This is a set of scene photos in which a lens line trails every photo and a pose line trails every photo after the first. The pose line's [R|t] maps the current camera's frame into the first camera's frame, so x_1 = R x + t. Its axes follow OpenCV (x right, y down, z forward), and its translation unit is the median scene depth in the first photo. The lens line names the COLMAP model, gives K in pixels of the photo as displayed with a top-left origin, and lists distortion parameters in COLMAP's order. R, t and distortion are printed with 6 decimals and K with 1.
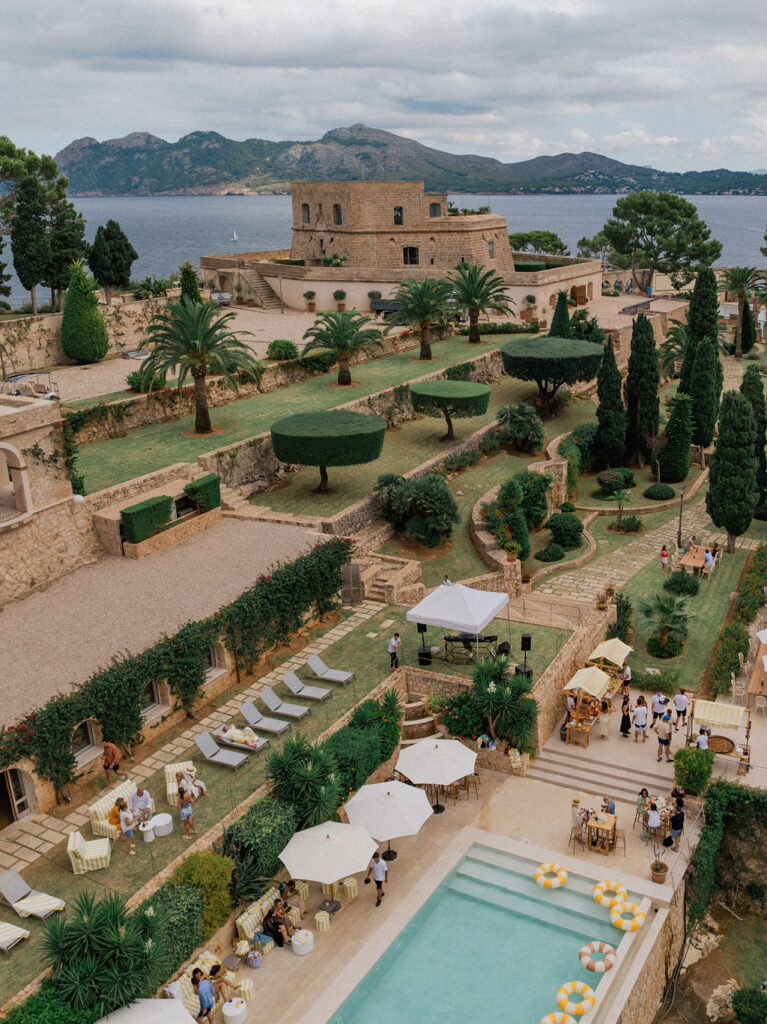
lens RADIAL K [[916.8, 0, 517.7], [0, 916.8, 514.4], [0, 0, 1]] dist [-0.040323, -0.004084]
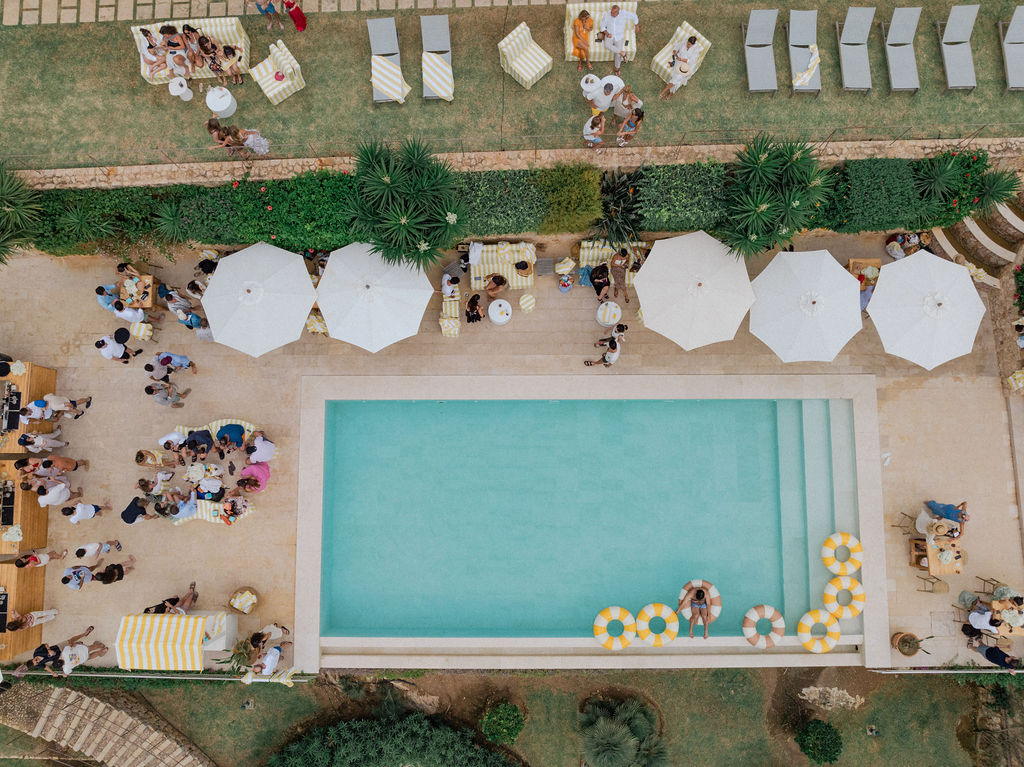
lens RADIAL K [[752.5, 0, 538.4], [0, 752.5, 380.2], [0, 0, 1]] dist [-0.051757, 0.004389]
pose [[0.435535, 0.895246, -0.094042, -0.099170], [-0.309819, 0.247170, 0.918106, -0.120522], [0.845176, -0.370731, 0.385015, 0.446689]]
